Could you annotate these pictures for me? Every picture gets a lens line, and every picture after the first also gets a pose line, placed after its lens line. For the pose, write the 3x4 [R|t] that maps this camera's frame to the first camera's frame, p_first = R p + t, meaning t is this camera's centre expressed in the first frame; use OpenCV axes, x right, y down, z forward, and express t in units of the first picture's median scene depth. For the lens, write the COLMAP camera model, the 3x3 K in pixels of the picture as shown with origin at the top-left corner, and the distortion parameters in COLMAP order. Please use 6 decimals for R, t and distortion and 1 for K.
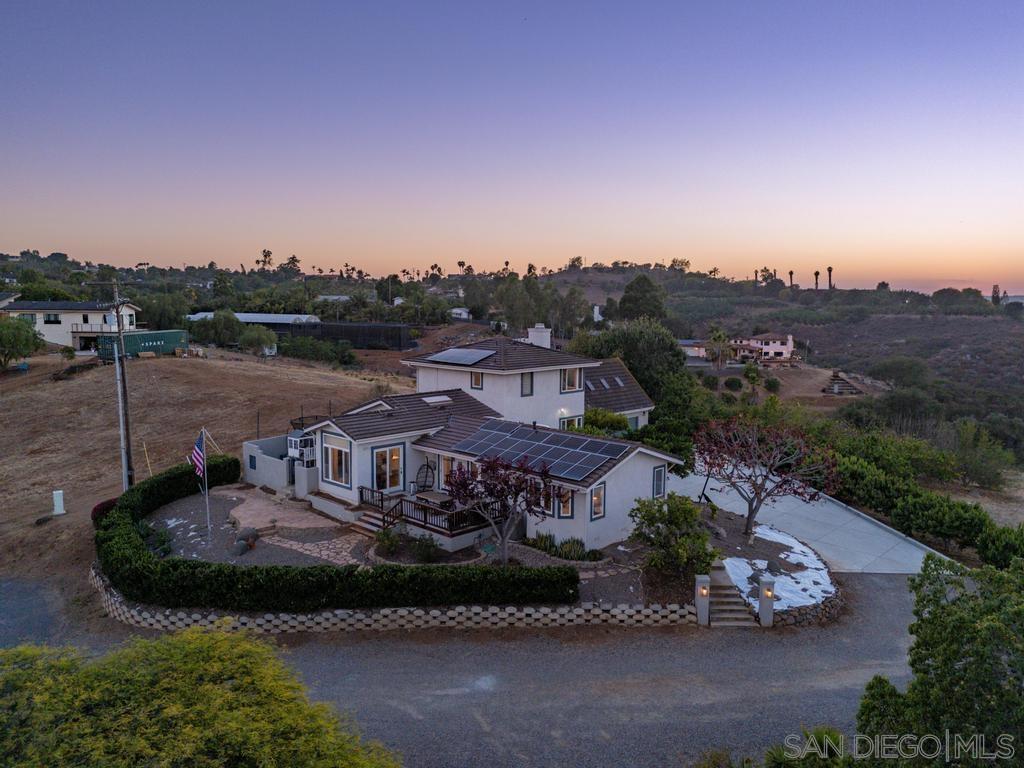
lens RADIAL K [[747.6, 0, 512.0], [0, 747.6, 384.0], [0, 0, 1]] dist [0.073551, -0.079139]
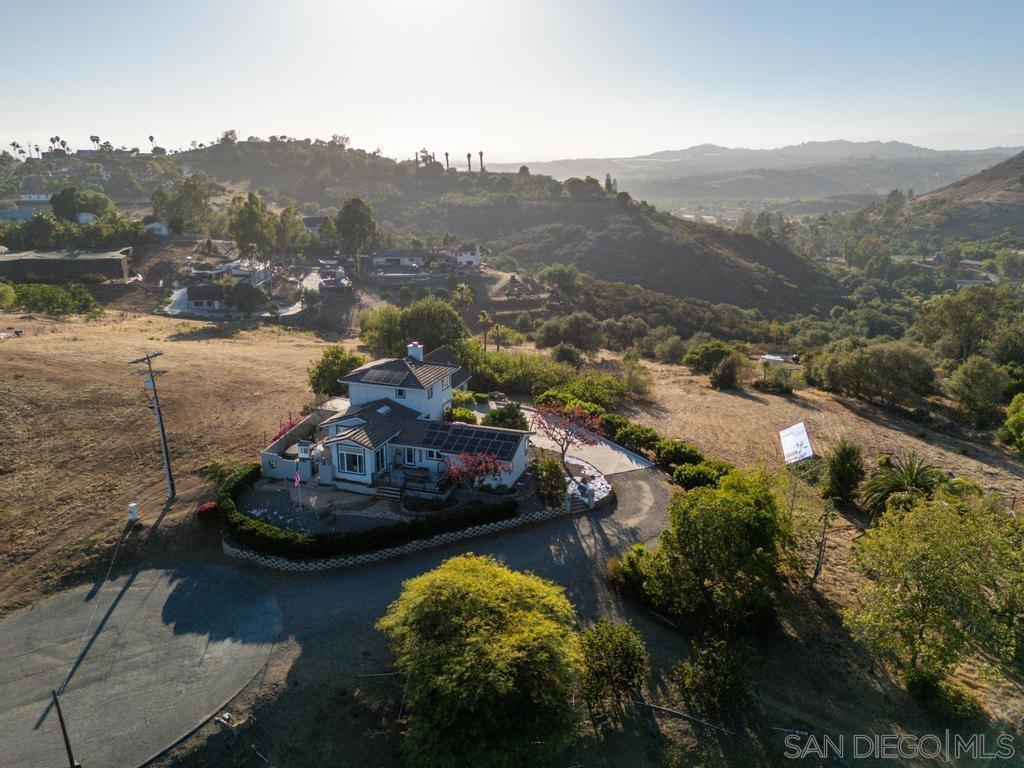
lens RADIAL K [[747.6, 0, 512.0], [0, 747.6, 384.0], [0, 0, 1]] dist [0.073551, -0.079139]
pose [[0.899335, -0.123191, 0.419549, -0.588175], [0.047025, 0.981177, 0.187299, -0.366218], [-0.434725, -0.148715, 0.888199, -0.651783]]
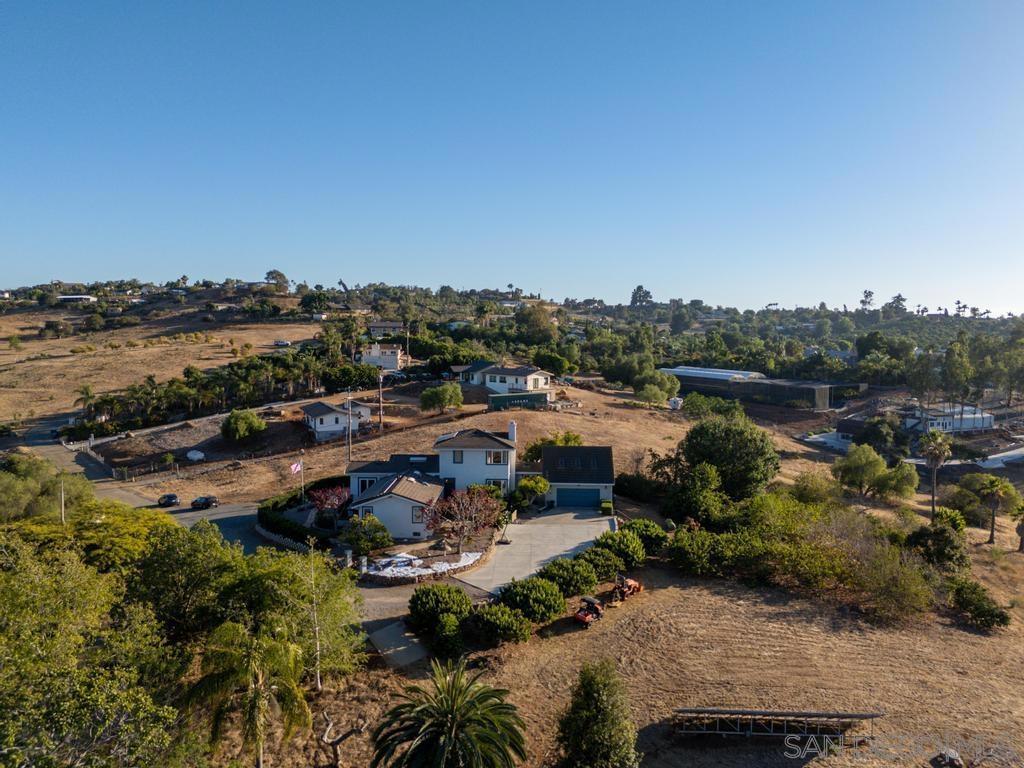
lens RADIAL K [[747.6, 0, 512.0], [0, 747.6, 384.0], [0, 0, 1]] dist [0.073551, -0.079139]
pose [[0.672207, 0.054364, -0.738365, 1.654996], [-0.083323, 0.996519, -0.002485, -0.209751], [0.735660, 0.063193, 0.674397, -0.168588]]
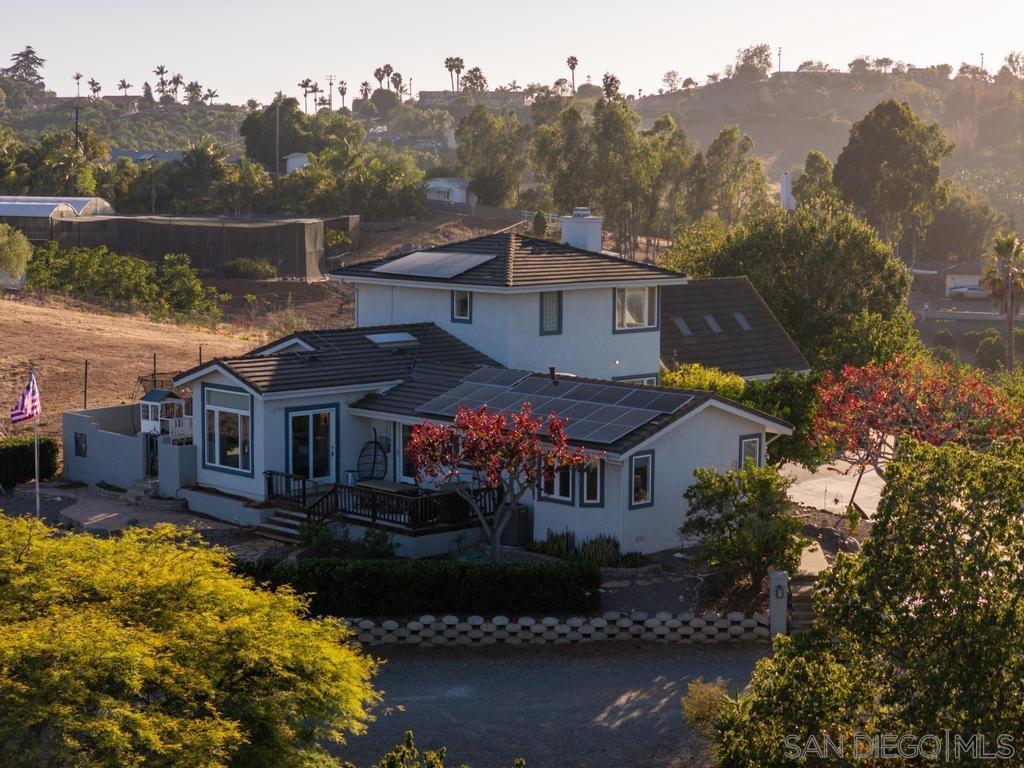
lens RADIAL K [[2041.5, 0, 512.0], [0, 2041.5, 384.0], [0, 0, 1]] dist [-0.322940, 1.784519]
pose [[0.999220, 0.003841, -0.039293, 0.058807], [-0.003848, 0.999993, -0.000101, 0.061257], [0.039292, 0.000252, 0.999228, -0.616149]]
